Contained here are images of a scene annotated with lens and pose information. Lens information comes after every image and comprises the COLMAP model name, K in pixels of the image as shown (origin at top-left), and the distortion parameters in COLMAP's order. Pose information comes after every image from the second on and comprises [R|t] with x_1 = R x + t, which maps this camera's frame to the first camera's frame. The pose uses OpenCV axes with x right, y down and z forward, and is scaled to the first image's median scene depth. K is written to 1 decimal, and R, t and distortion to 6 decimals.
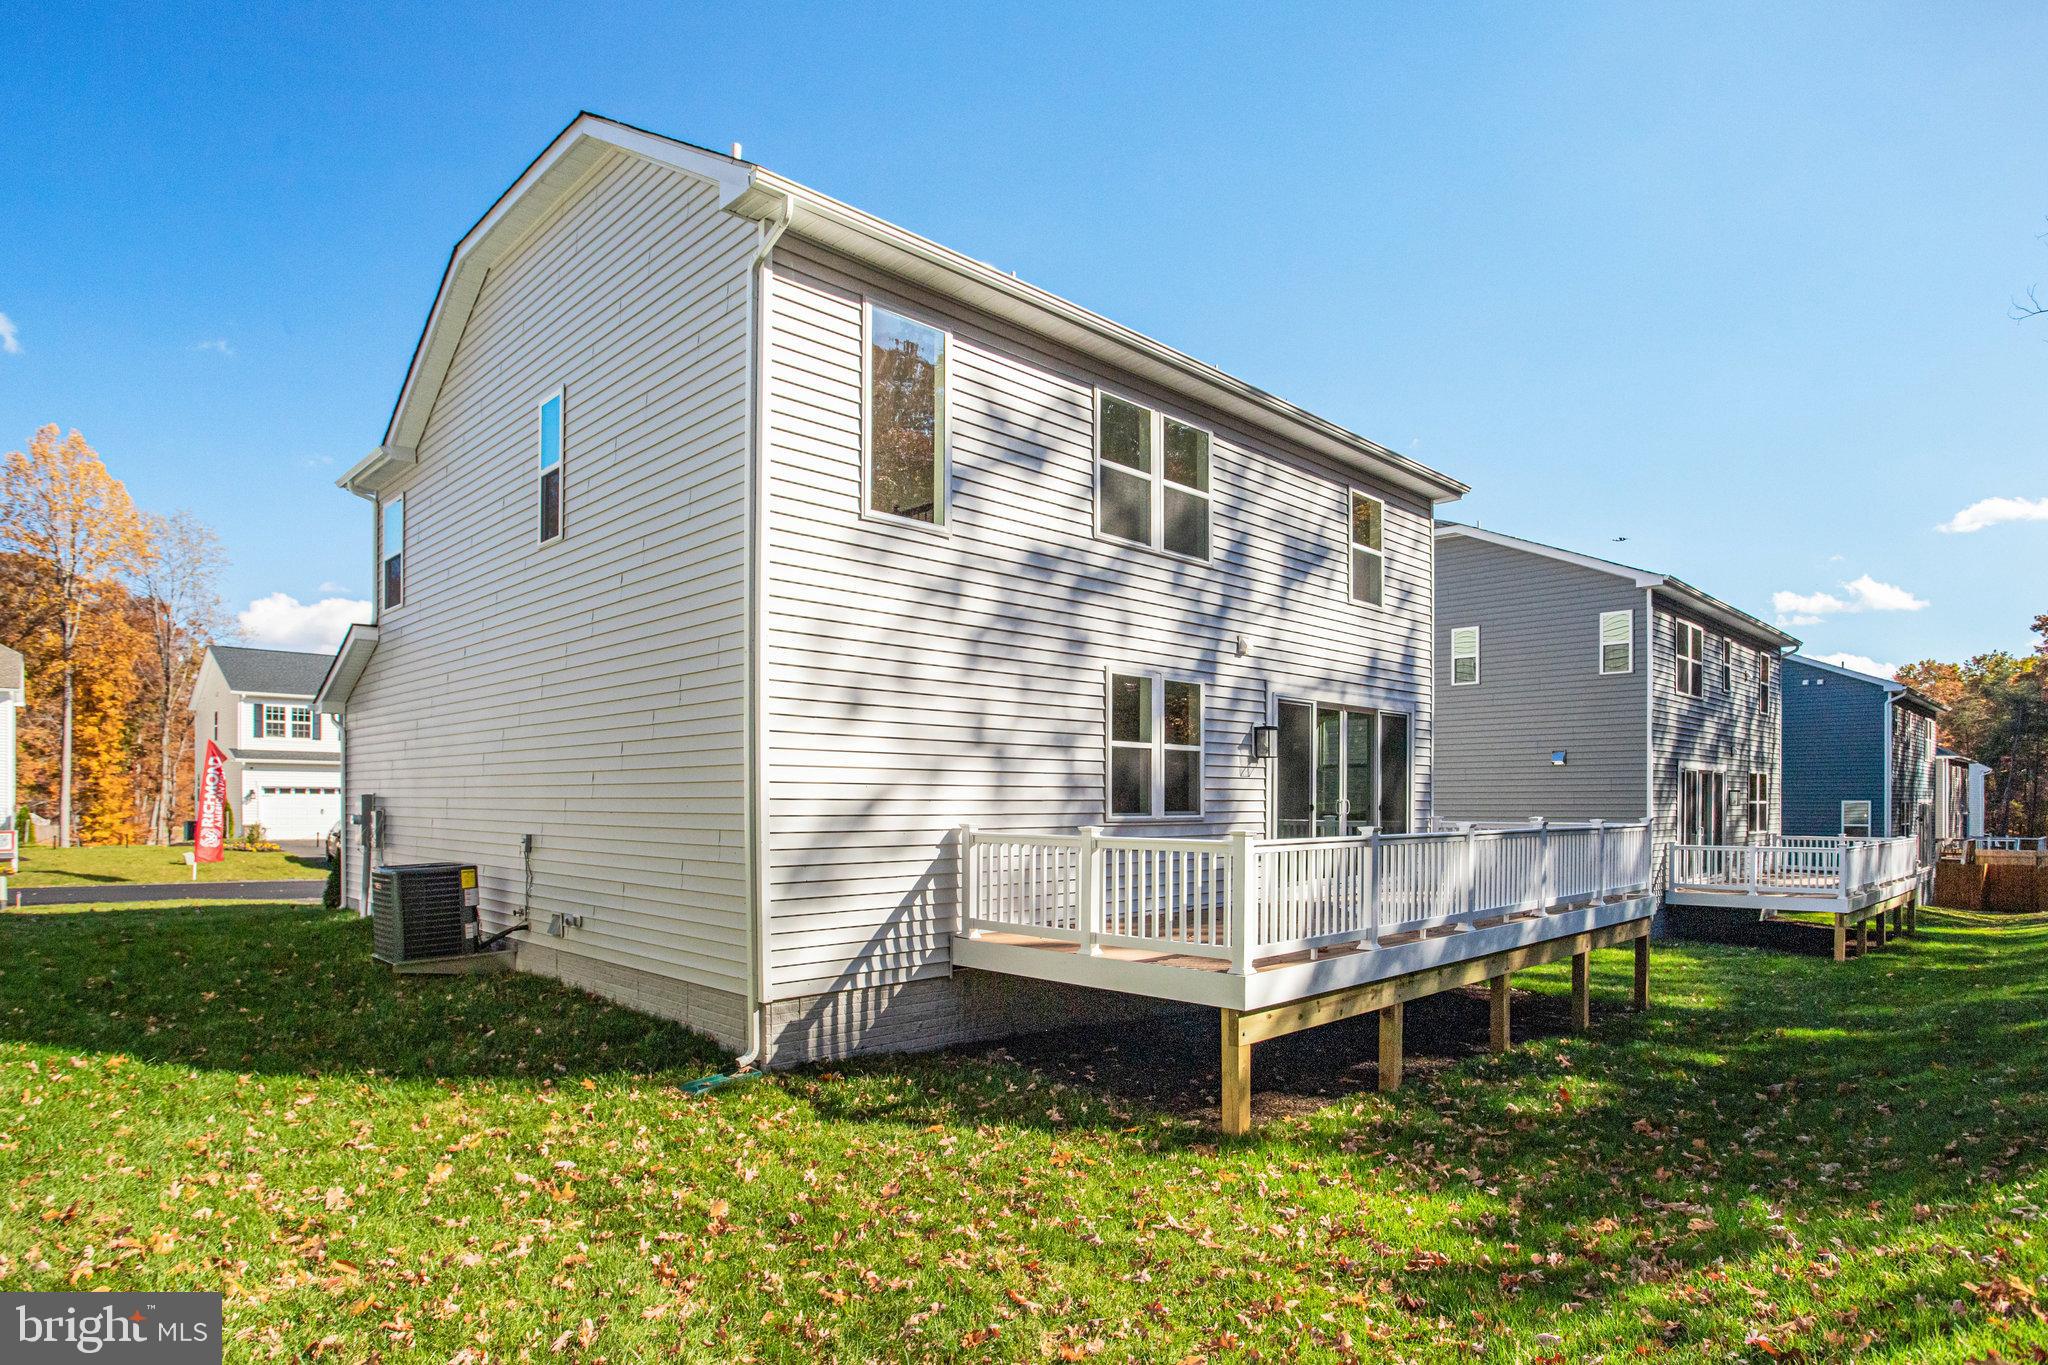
lens RADIAL K [[1183.3, 0, 1024.0], [0, 1183.3, 786.3], [0, 0, 1]] dist [-0.077474, -0.000118]
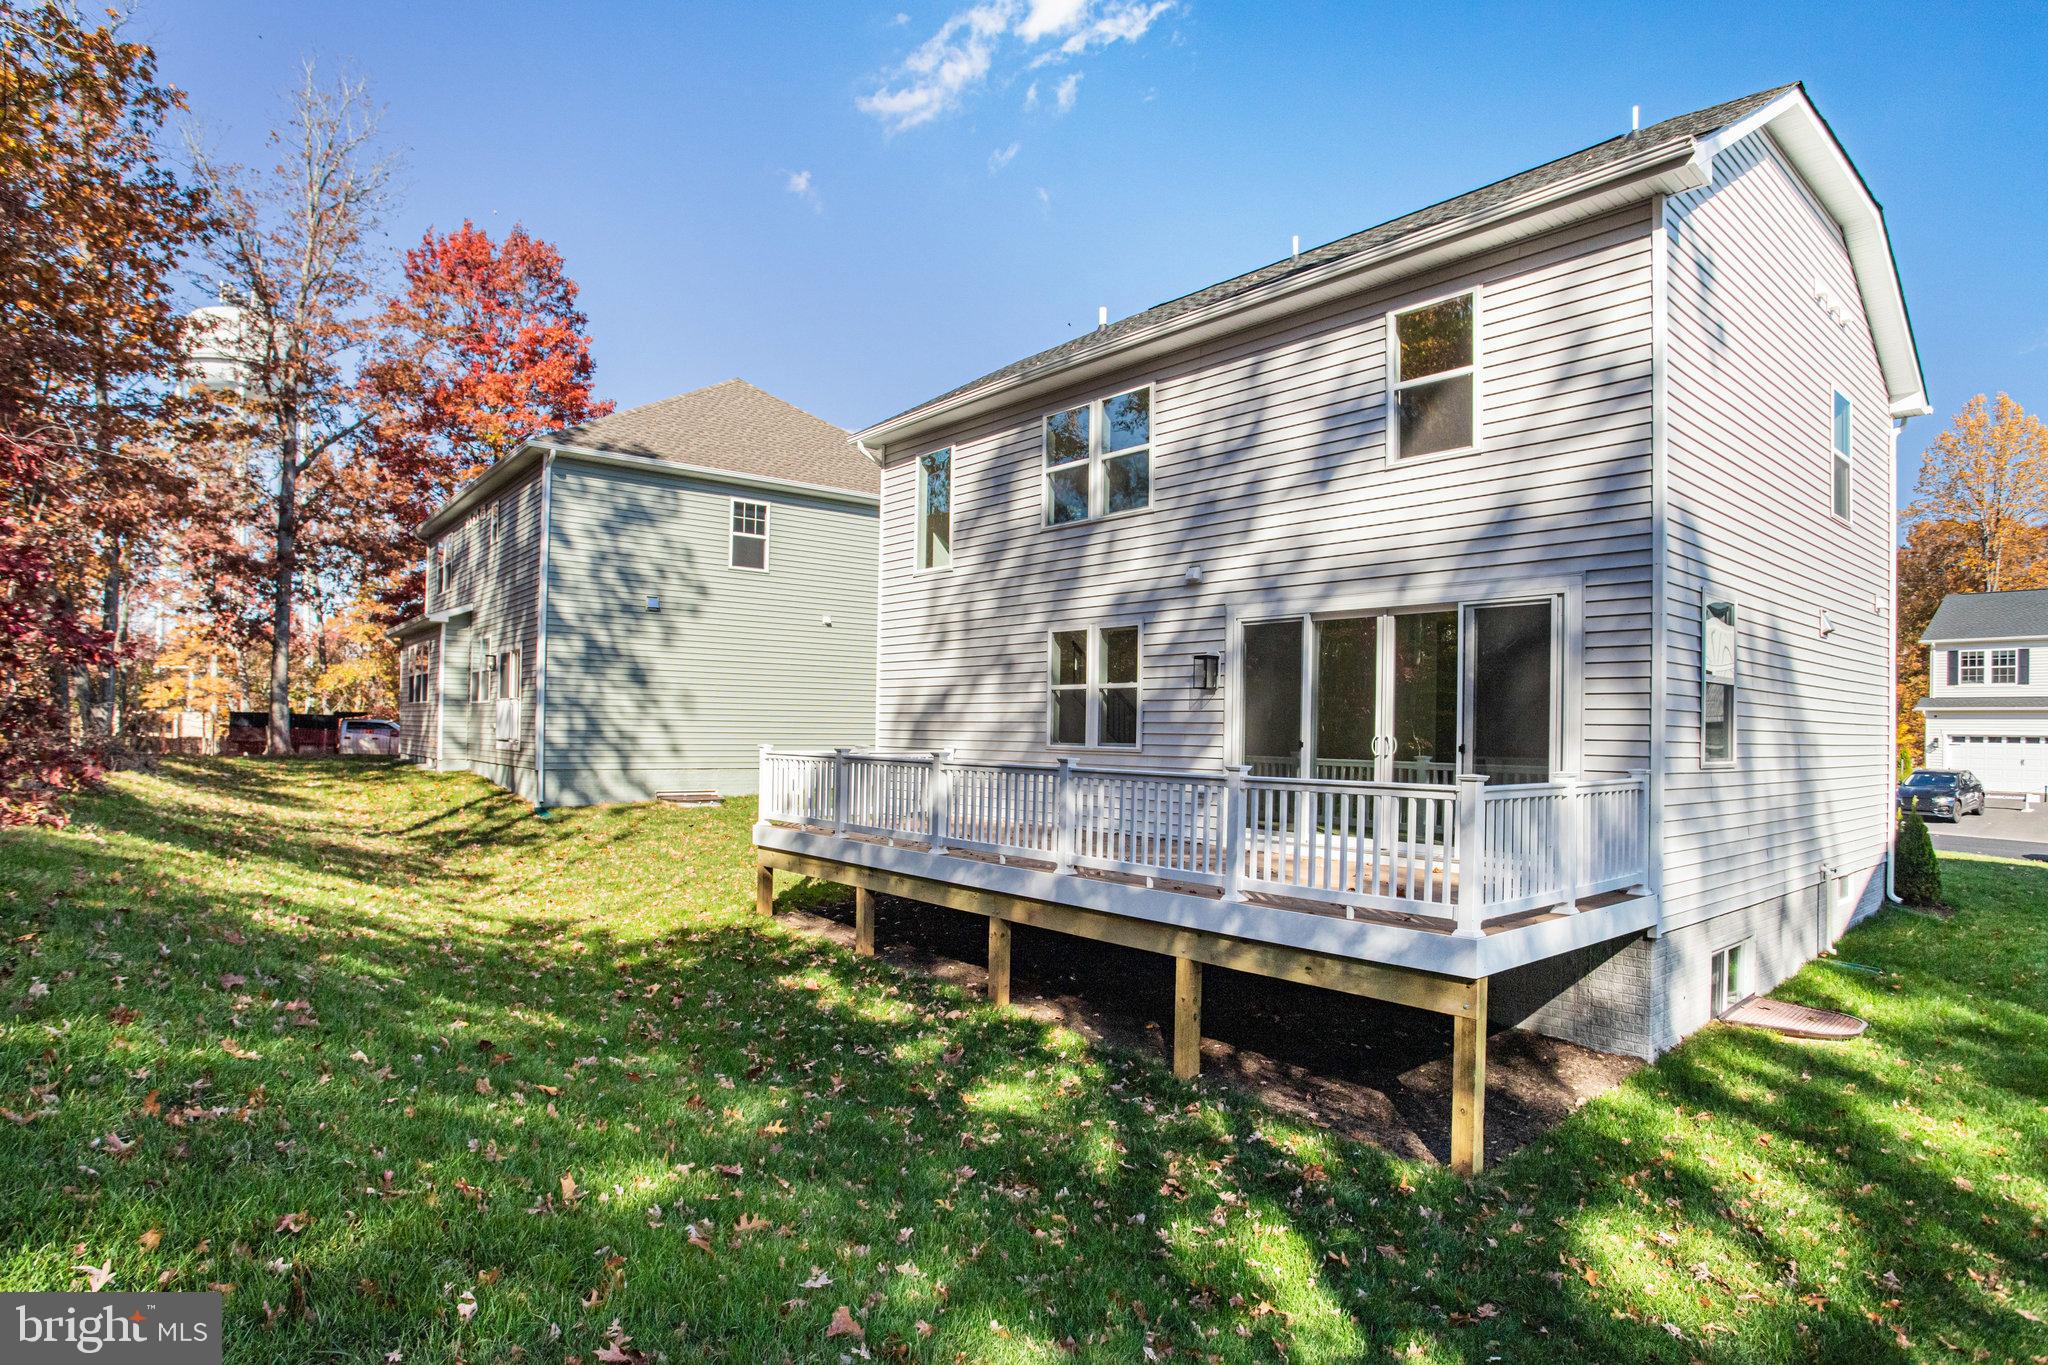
lens RADIAL K [[1103.7, 0, 1024.0], [0, 1103.7, 682.5], [0, 0, 1]] dist [-0.001834, -0.000096]
pose [[-0.089833, -0.049928, -0.994705, 1.153372], [-0.003201, 0.998752, -0.049842, 0.016317], [0.995952, -0.001294, -0.089881, 0.984279]]
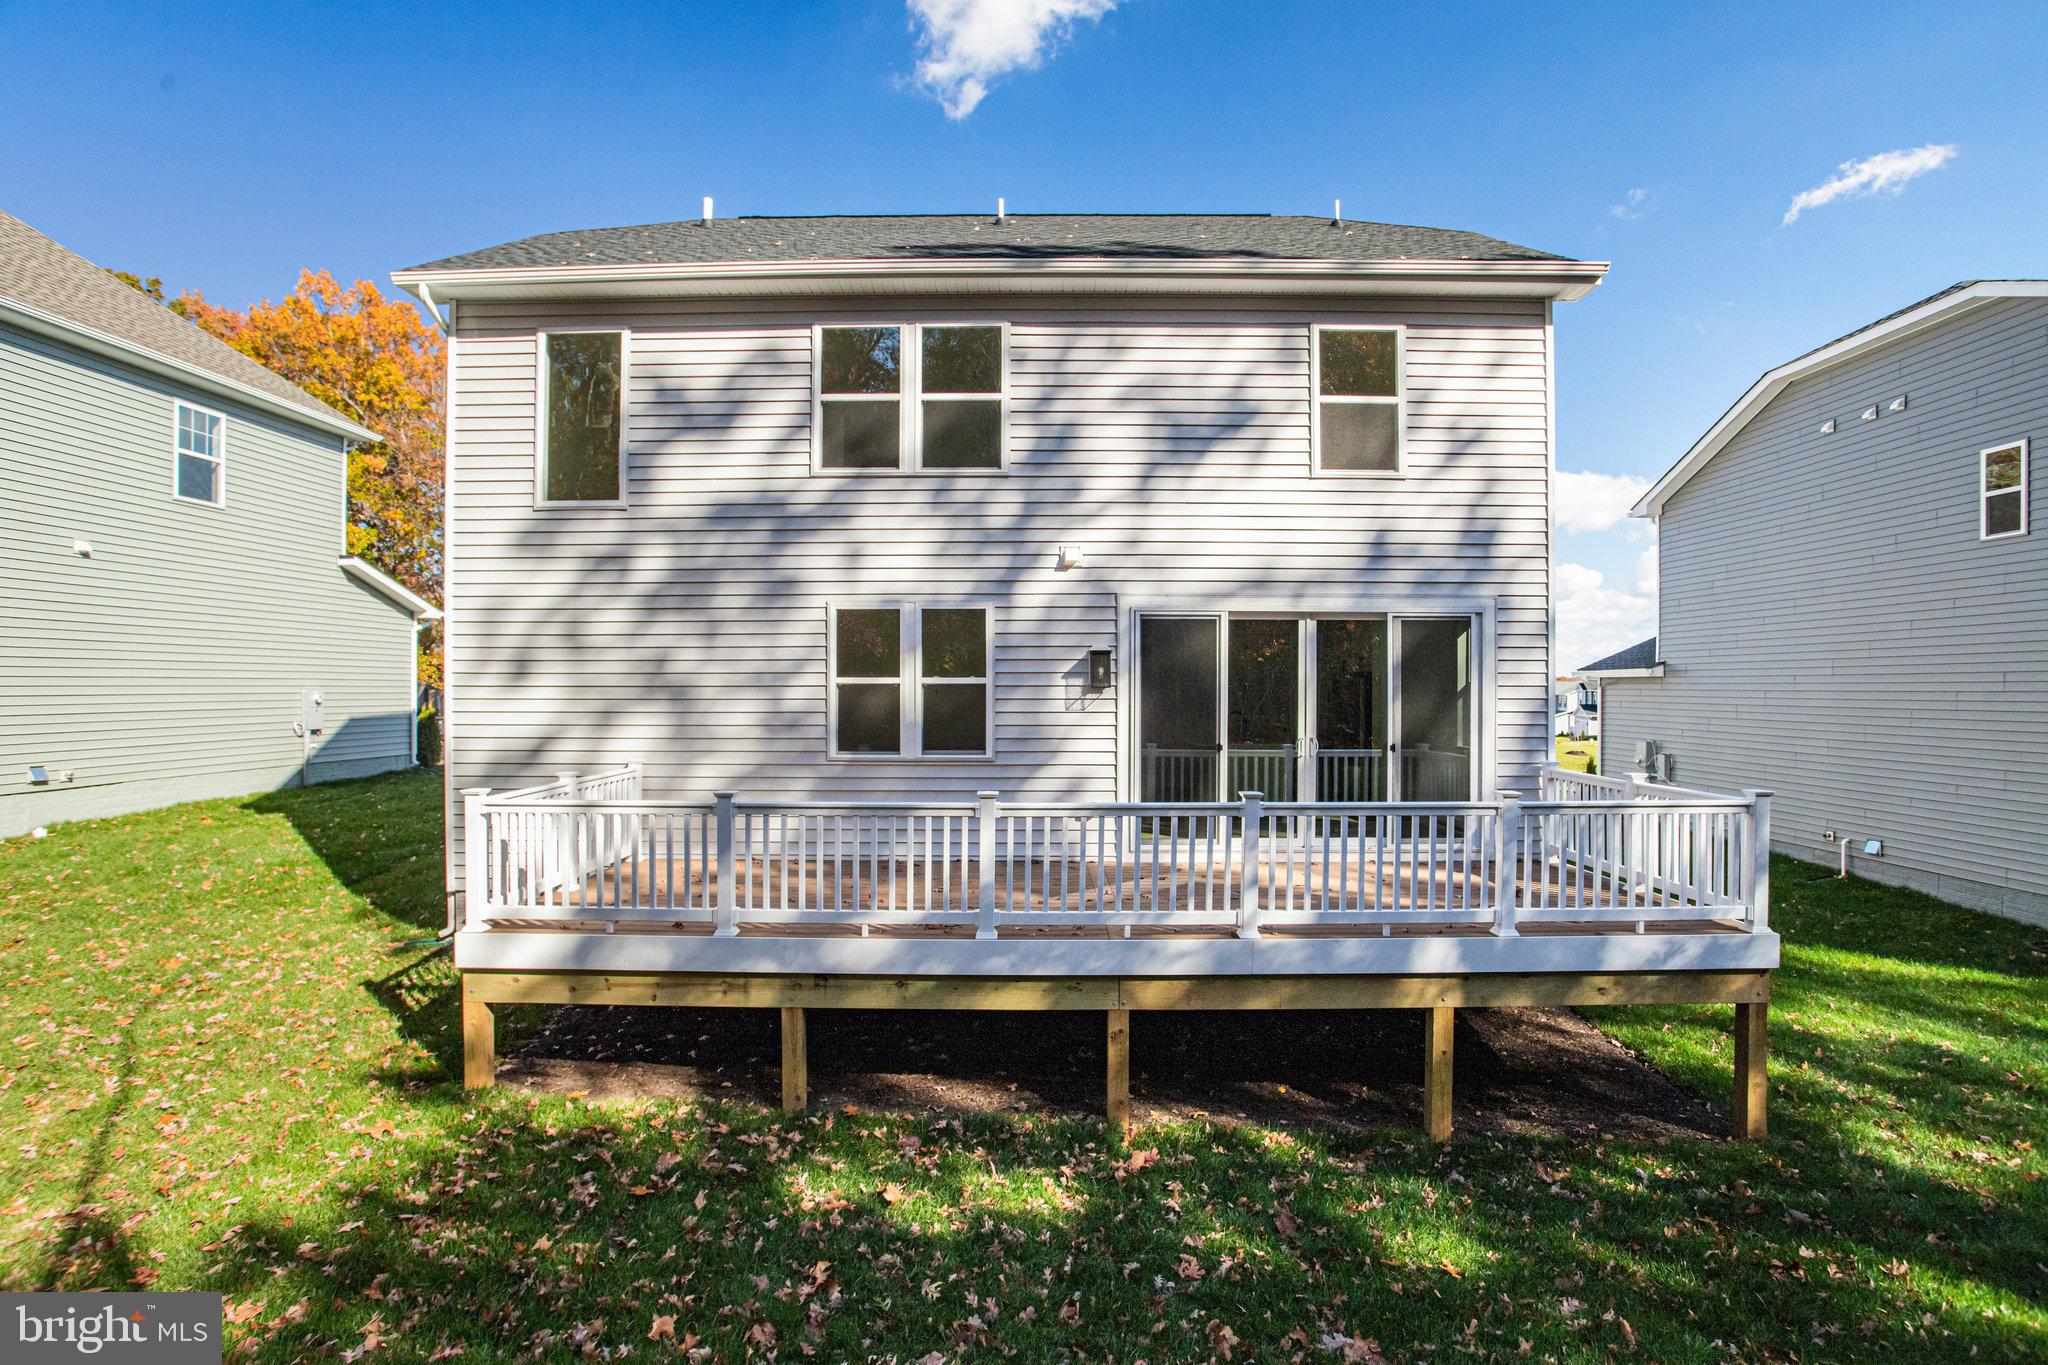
lens RADIAL K [[926.7, 0, 1031.6], [0, 926.7, 704.2], [0, 0, 1]] dist [-0.050581, 0.000287]
pose [[0.684500, -0.010630, -0.728935, 0.681404], [0.010392, 0.999934, -0.004824, -0.010070], [0.728939, -0.004273, 0.684566, 0.541754]]
